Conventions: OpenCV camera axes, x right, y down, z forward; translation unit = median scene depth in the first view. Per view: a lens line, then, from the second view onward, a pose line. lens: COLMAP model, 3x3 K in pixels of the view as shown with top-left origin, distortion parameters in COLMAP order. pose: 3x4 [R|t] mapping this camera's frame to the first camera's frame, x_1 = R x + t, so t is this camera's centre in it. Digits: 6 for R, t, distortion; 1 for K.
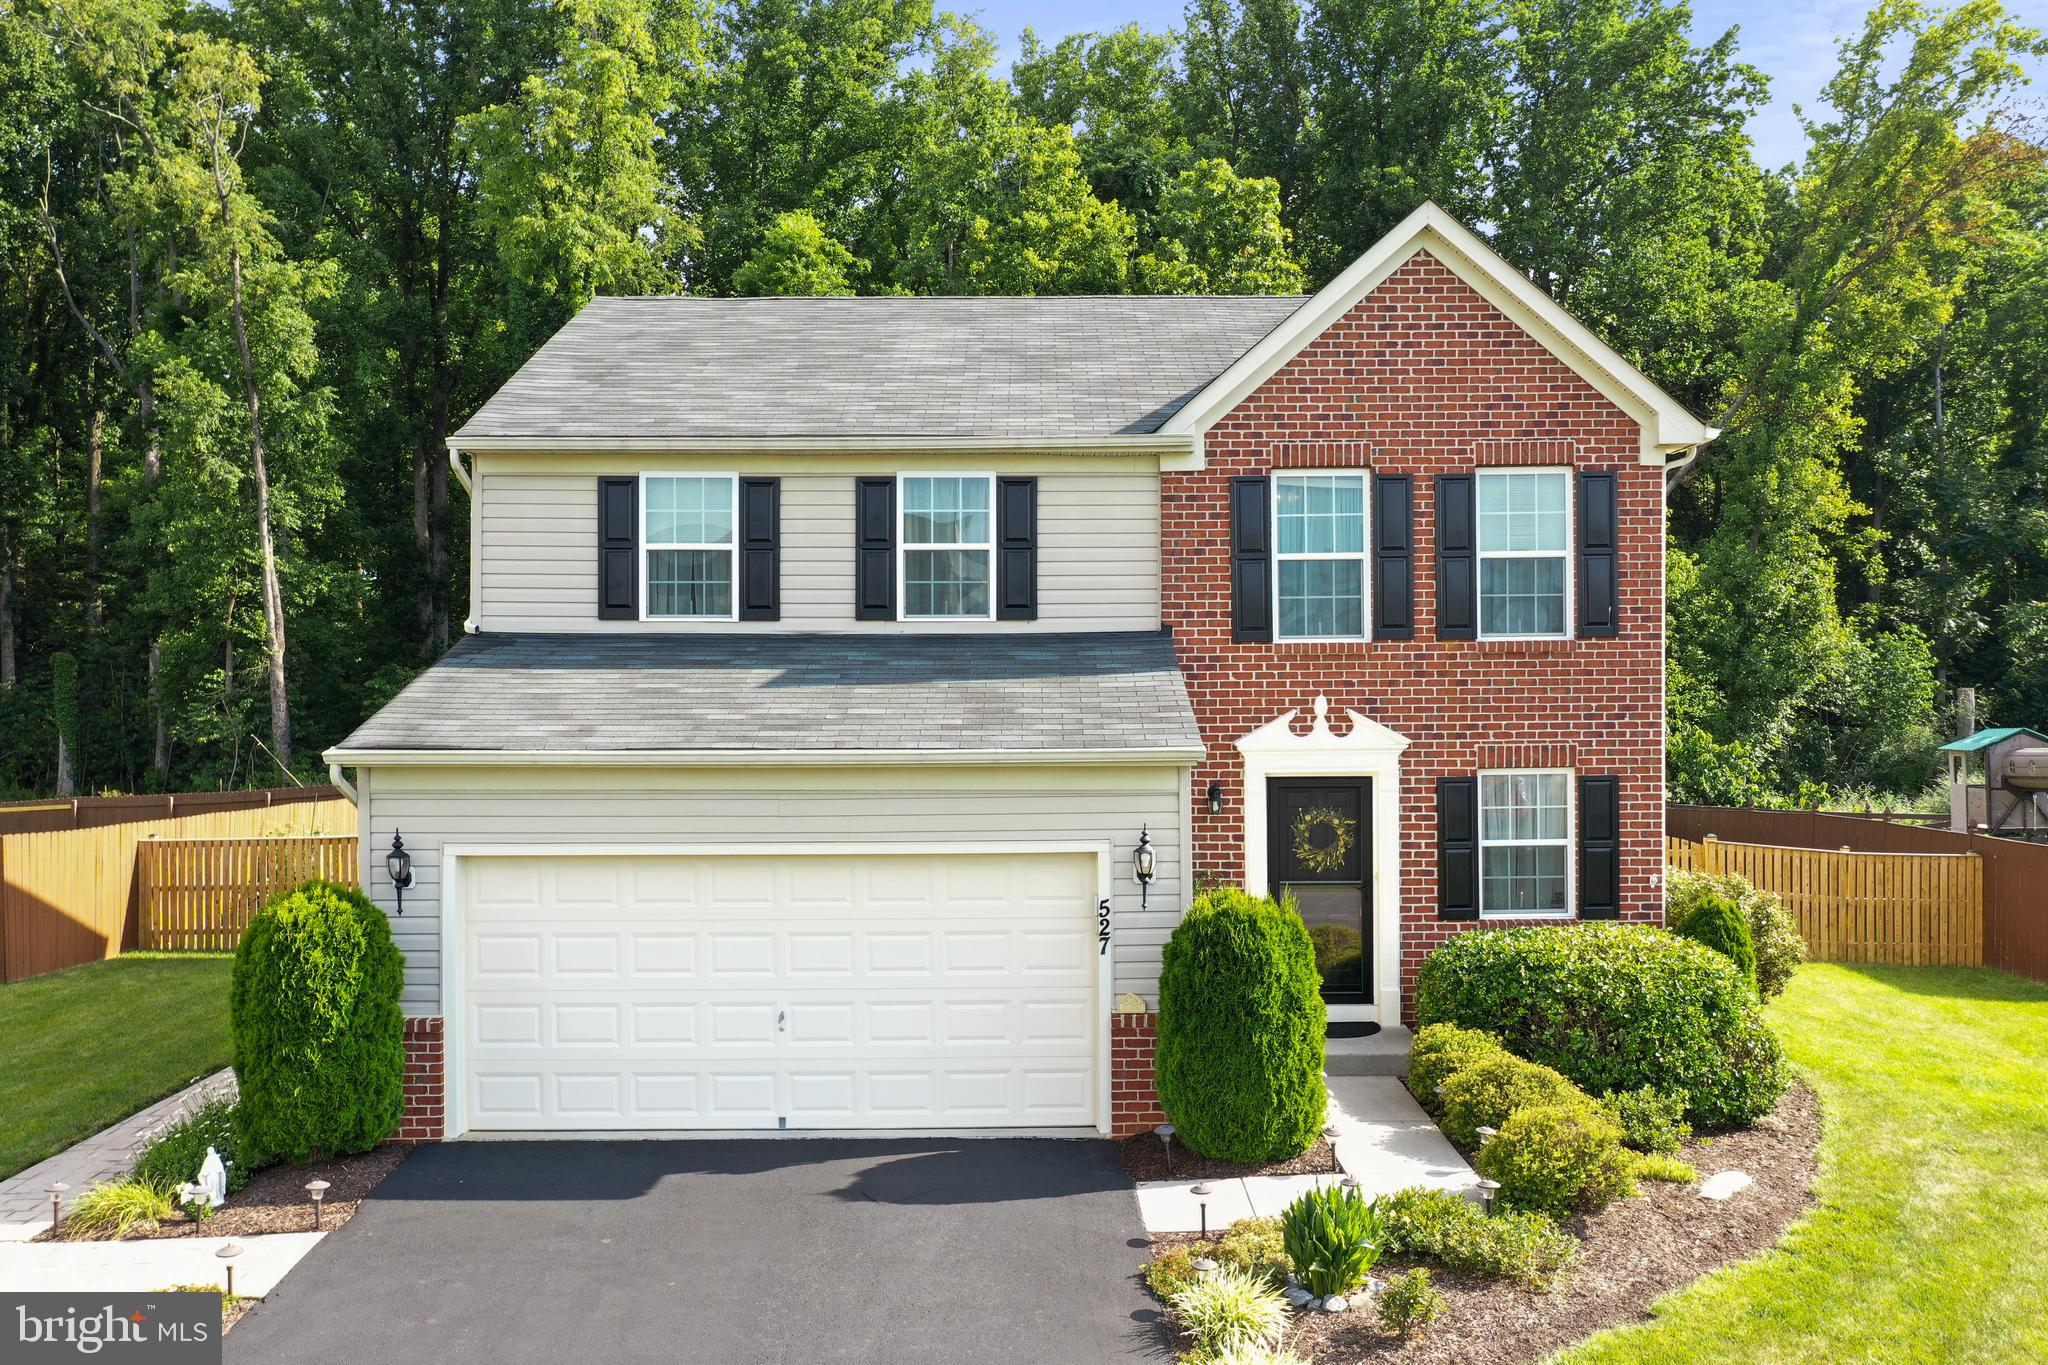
lens RADIAL K [[1615.4, 0, 1024.1], [0, 1615.4, 695.8], [0, 0, 1]] dist [0.013153, -0.004595]
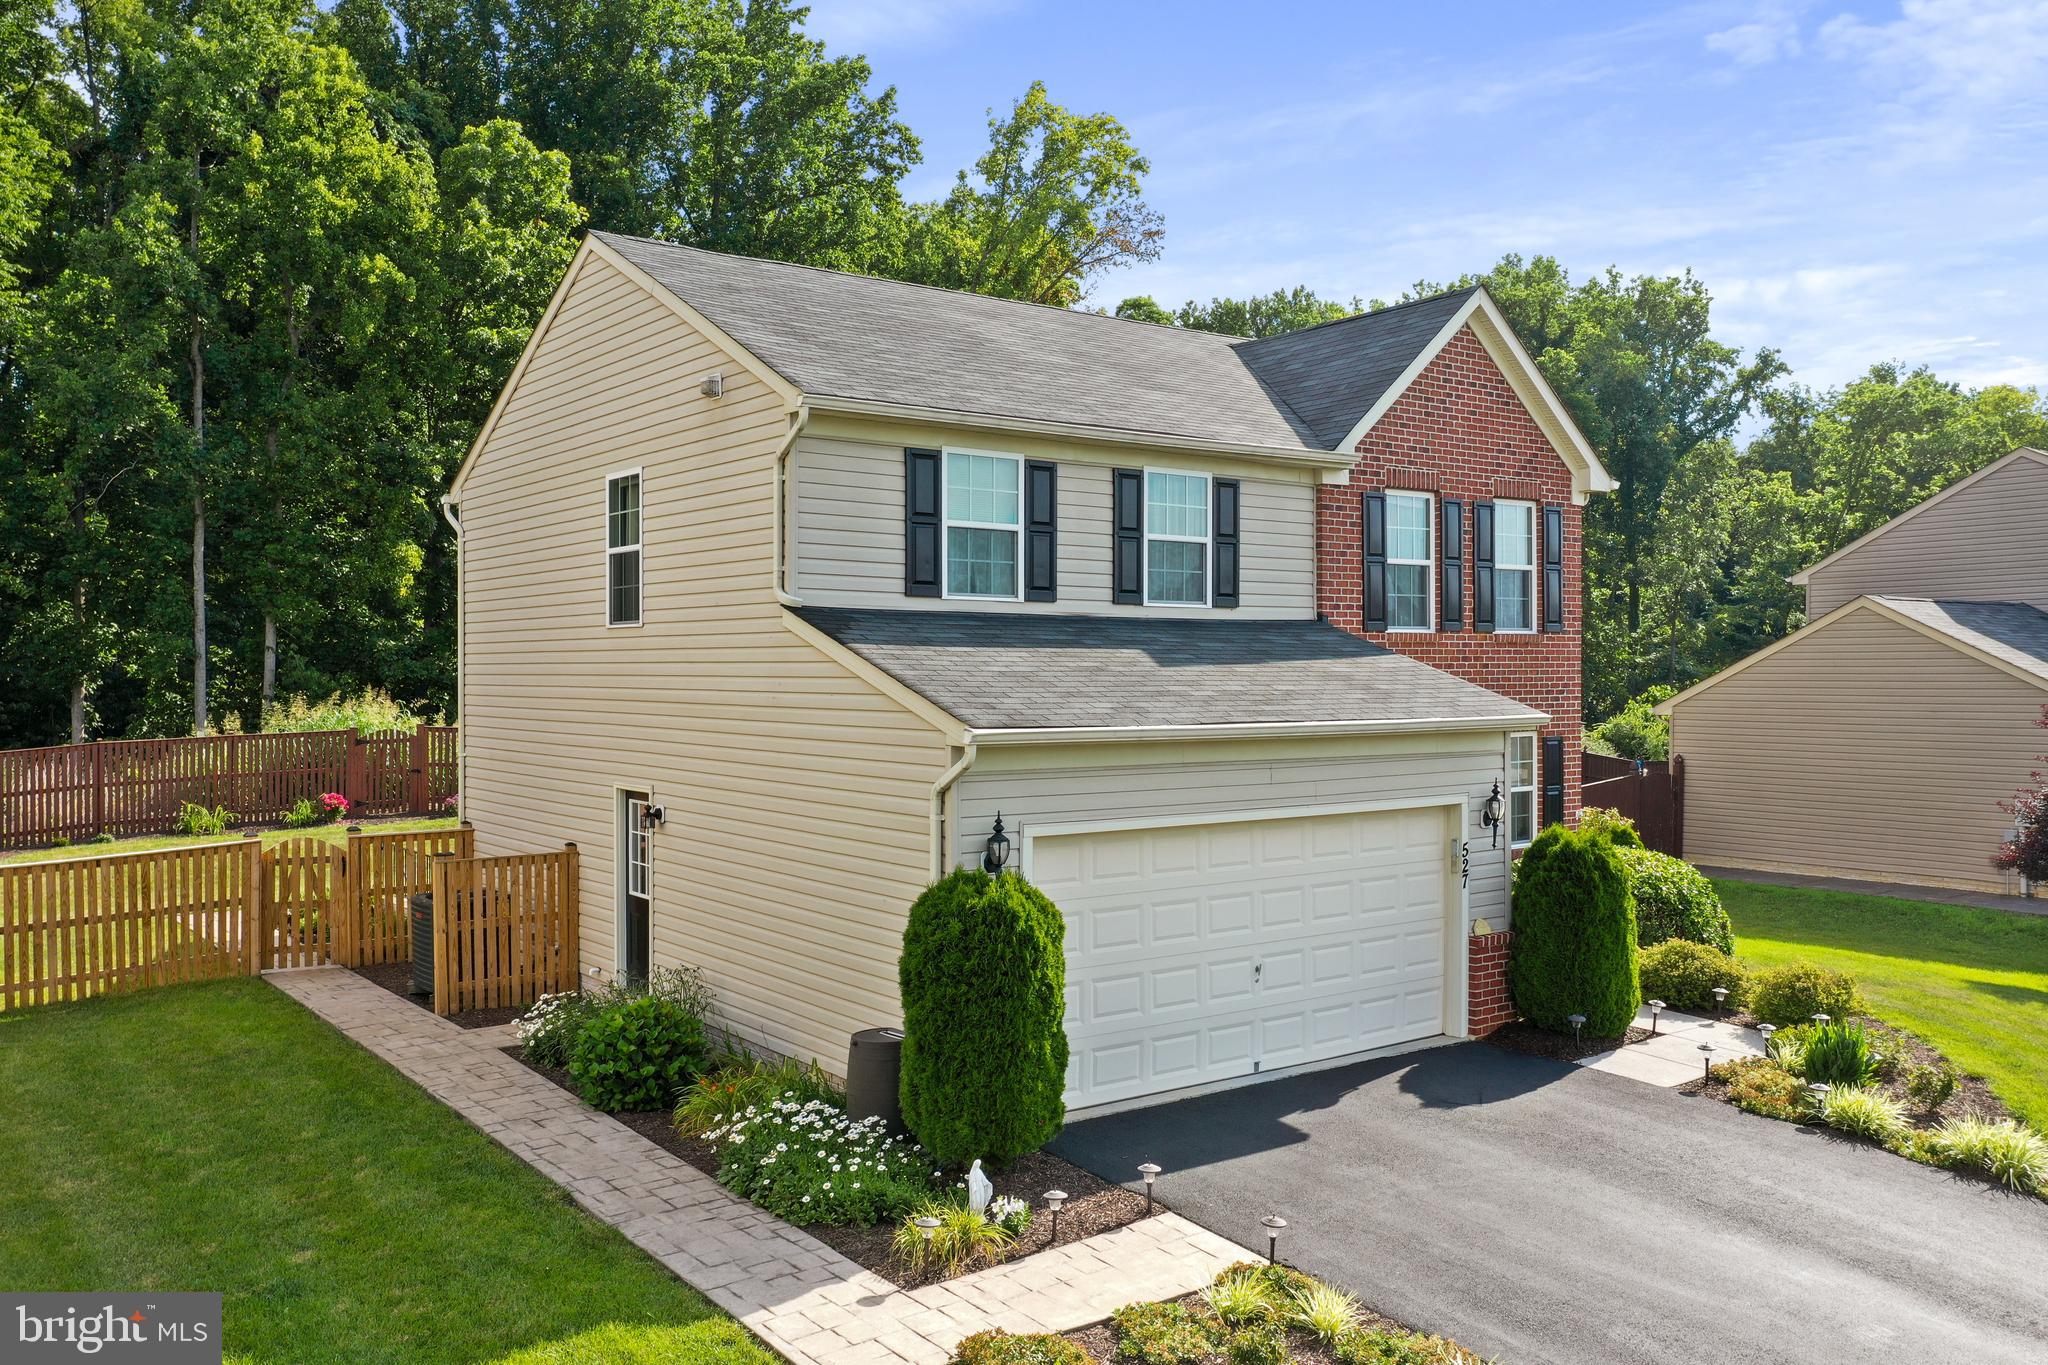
lens RADIAL K [[1622.7, 0, 1024.0], [0, 1622.7, 682.5], [0, 0, 1]] dist [0.030369, -0.000055]
pose [[0.805333, -0.002029, 0.592820, -0.780818], [0.003735, 0.999992, -0.001652, 0.006207], [-0.592811, 0.003545, 0.805333, 0.179894]]
